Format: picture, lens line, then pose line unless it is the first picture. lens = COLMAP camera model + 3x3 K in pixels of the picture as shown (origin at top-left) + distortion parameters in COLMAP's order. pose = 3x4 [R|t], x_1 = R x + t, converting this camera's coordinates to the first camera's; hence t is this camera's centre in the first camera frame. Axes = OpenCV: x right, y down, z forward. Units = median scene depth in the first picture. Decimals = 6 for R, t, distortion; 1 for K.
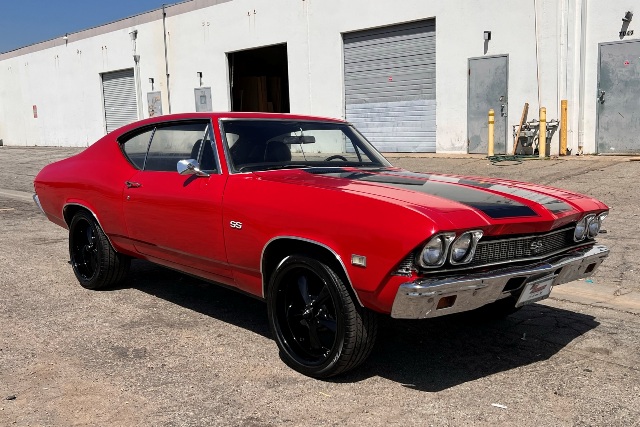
lens RADIAL K [[622.3, 0, 319.0], [0, 622.3, 211.9], [0, 0, 1]] dist [0.037885, 0.000000]
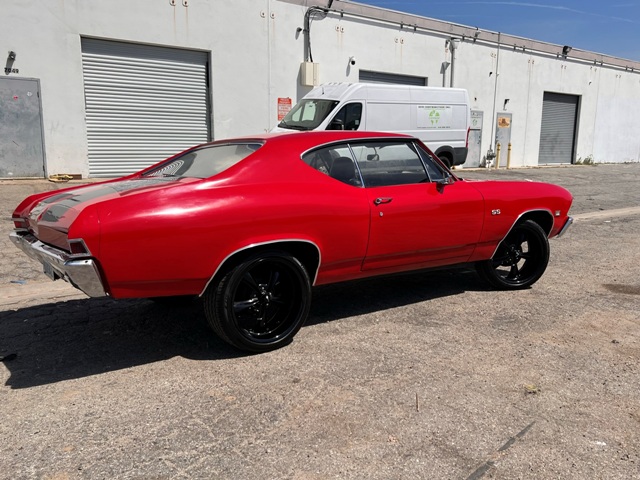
lens RADIAL K [[535.2, 0, 319.5], [0, 535.2, 241.0], [0, 0, 1]] dist [-0.020297, -0.003239]
pose [[0.156331, -0.146813, 0.976733, -0.509865], [0.132714, 0.983046, 0.126520, -0.041438], [-0.978748, 0.109847, 0.173164, 0.432754]]
